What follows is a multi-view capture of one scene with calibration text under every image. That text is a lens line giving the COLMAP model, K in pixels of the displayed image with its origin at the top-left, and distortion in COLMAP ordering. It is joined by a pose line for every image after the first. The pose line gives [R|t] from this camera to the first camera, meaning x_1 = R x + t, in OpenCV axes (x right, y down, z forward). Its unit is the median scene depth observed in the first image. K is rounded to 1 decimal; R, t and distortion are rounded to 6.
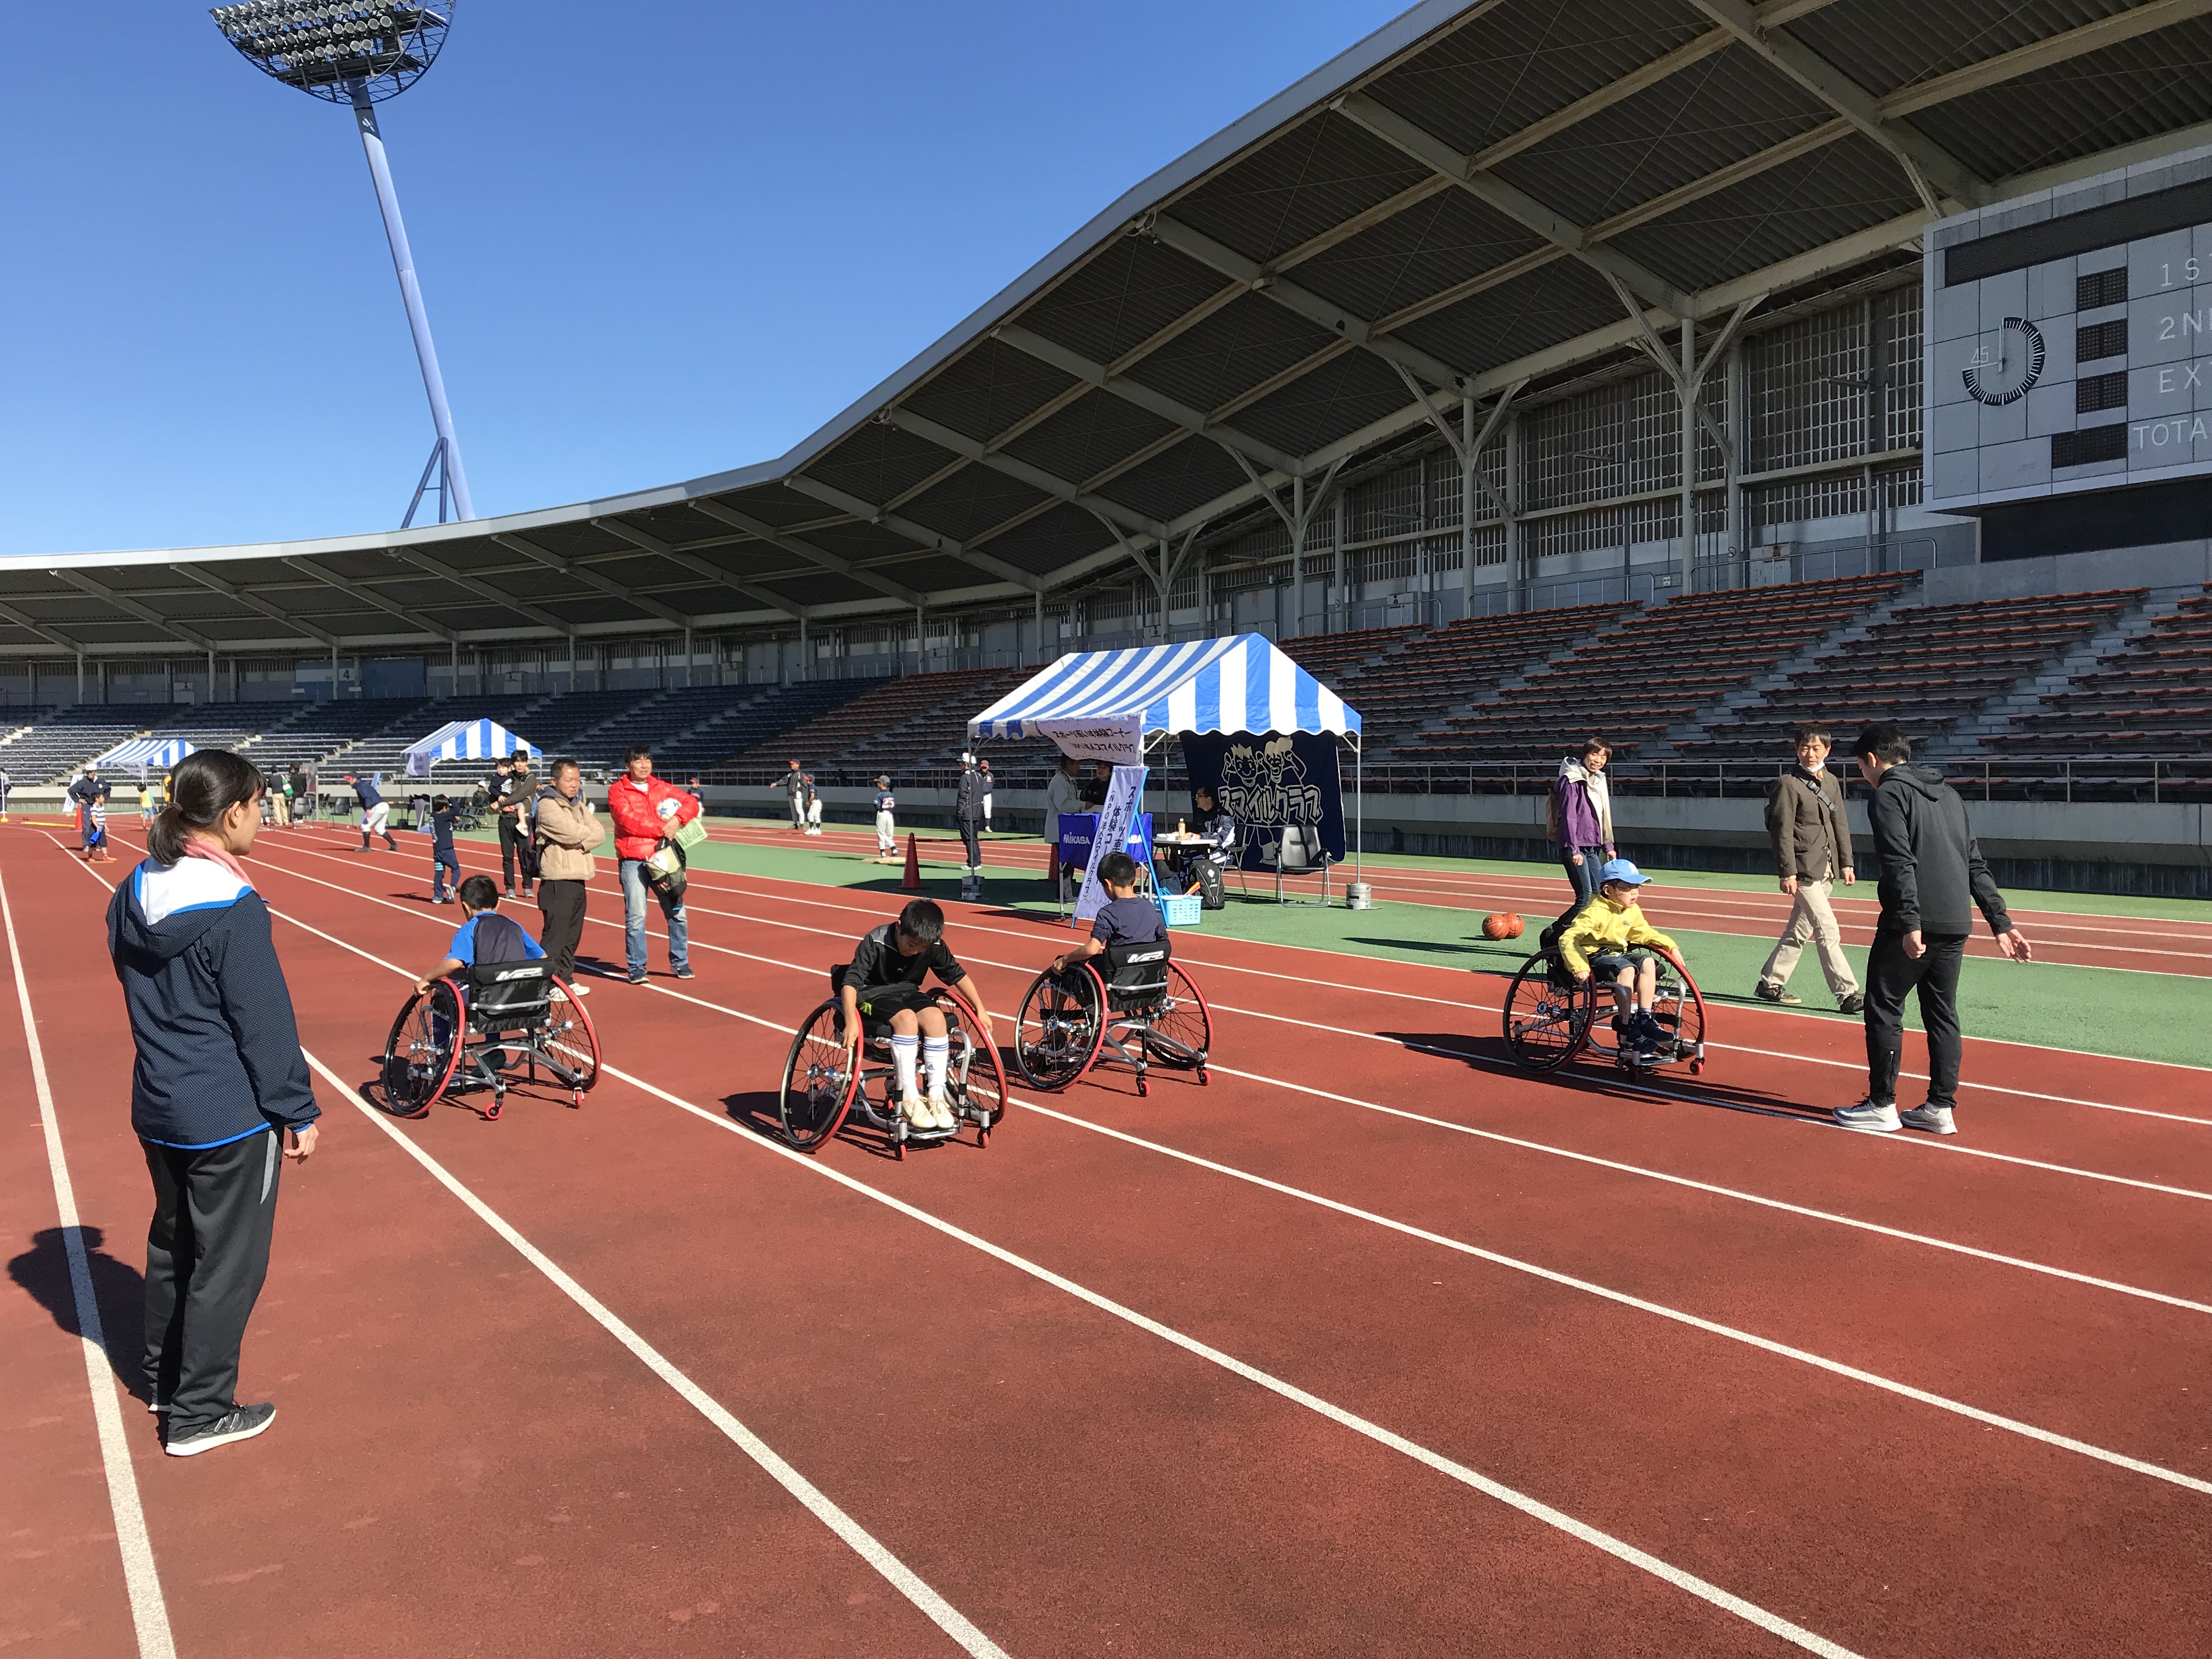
lens RADIAL K [[1790.7, 0, 1100.9], [0, 1790.7, 830.3], [0, 0, 1]] dist [0.006174, 0.012026]
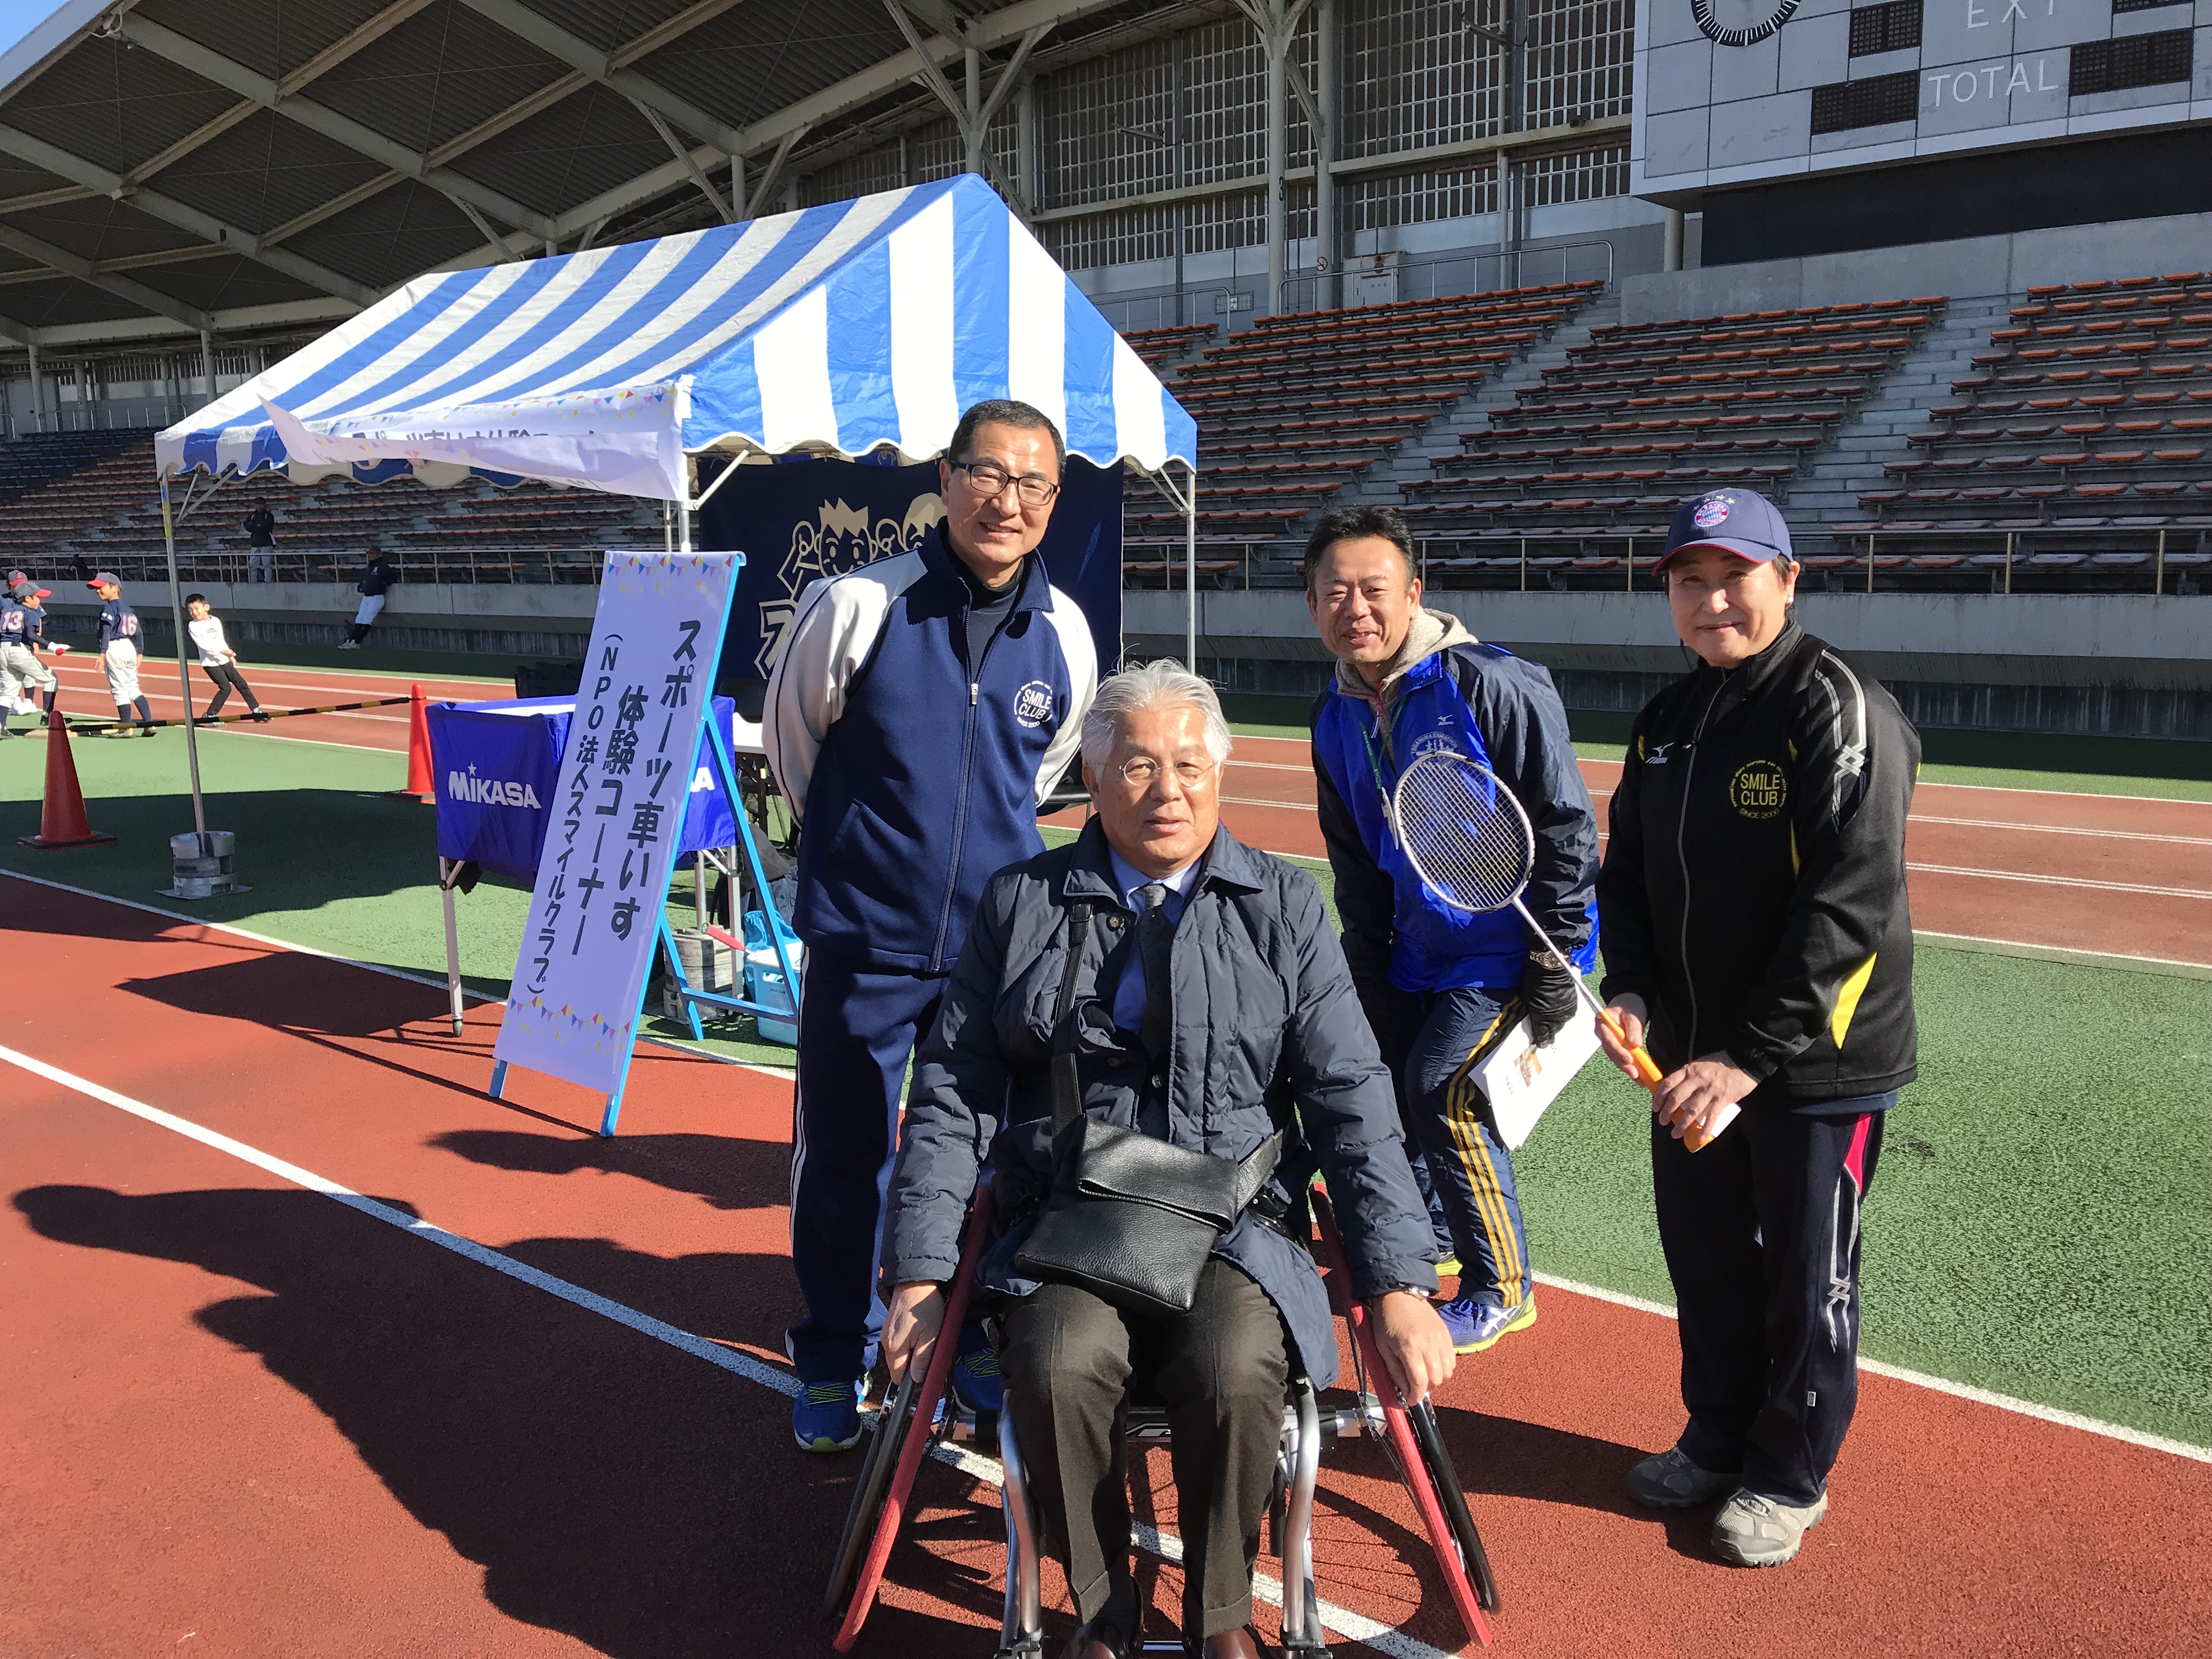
lens RADIAL K [[1790.7, 0, 1062.9], [0, 1790.7, 778.2], [0, 0, 1]] dist [0.006174, 0.012026]
pose [[0.949417, -0.047910, 0.310342, -0.006927], [0.018682, 0.995160, 0.096480, -0.010997], [-0.313462, -0.085802, 0.945716, 0.296021]]
